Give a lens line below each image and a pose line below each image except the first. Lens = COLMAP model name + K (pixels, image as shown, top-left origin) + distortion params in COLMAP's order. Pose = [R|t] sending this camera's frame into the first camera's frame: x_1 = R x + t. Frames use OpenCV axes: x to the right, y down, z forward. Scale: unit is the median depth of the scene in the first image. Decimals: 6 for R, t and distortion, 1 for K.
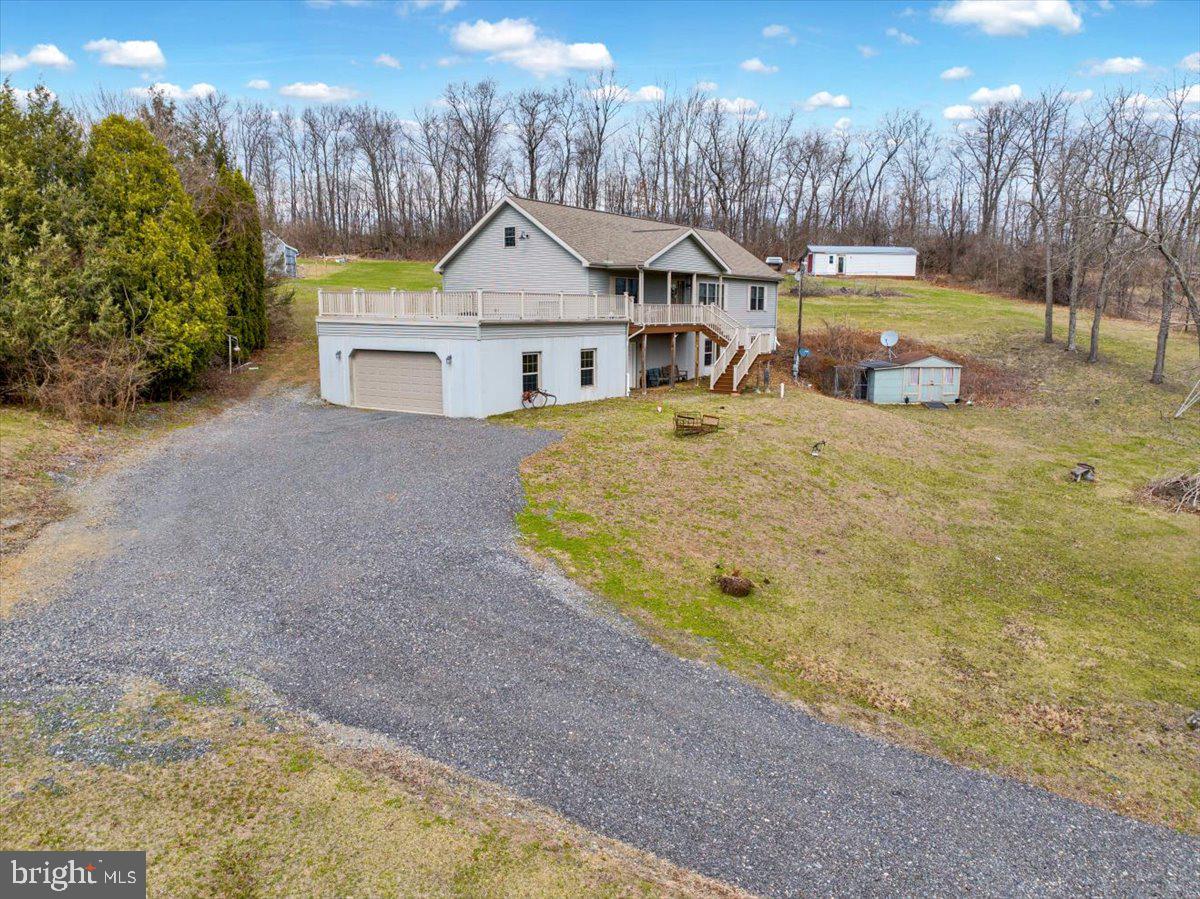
lens RADIAL K [[841.0, 0, 604.8], [0, 841.0, 451.0], [0, 0, 1]] dist [-0.037535, -0.001255]
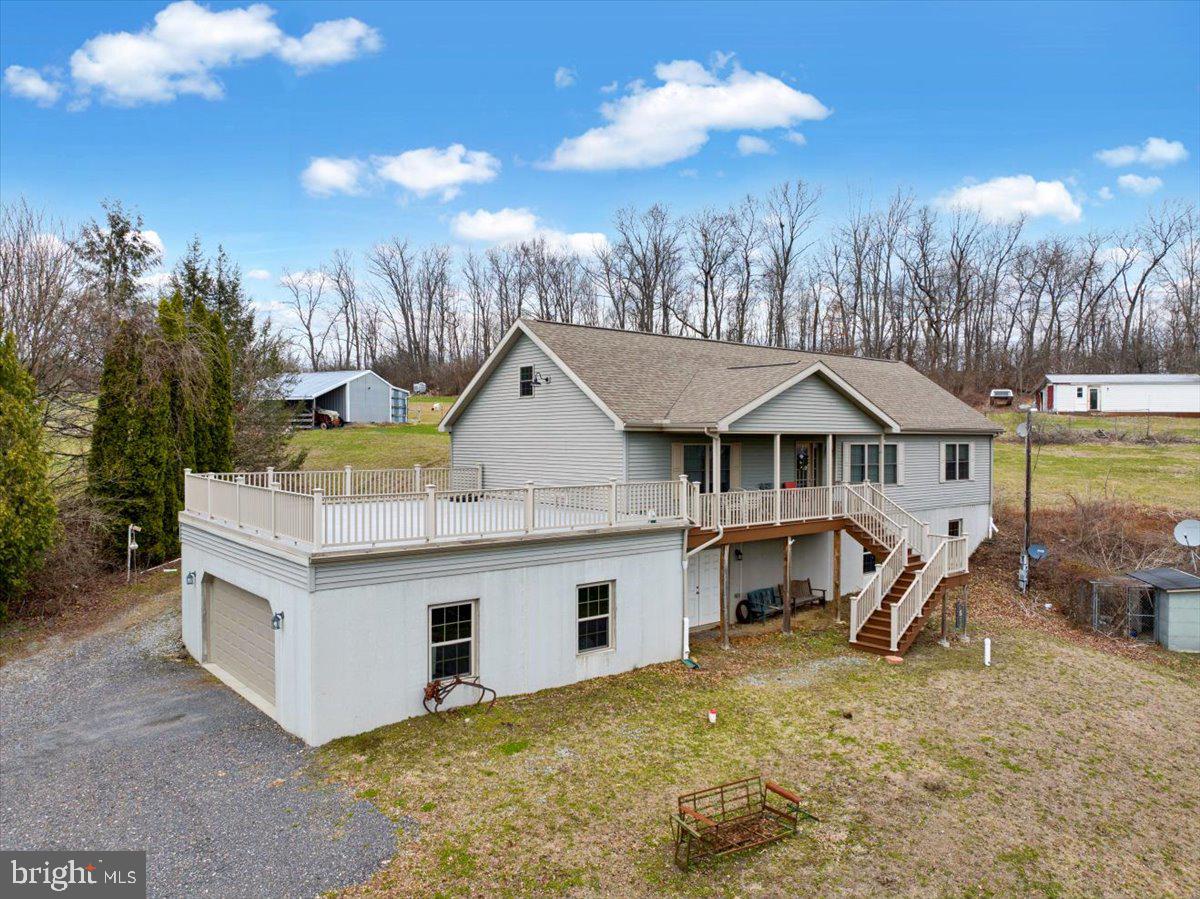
lens RADIAL K [[841.0, 0, 607.8], [0, 841.0, 449.9], [0, 0, 1]] dist [-0.037535, -0.001255]
pose [[0.966758, 0.003068, -0.255676, 0.092815], [-0.041792, 0.988377, -0.146163, -0.092499], [0.252256, 0.151990, 0.955650, 0.338697]]
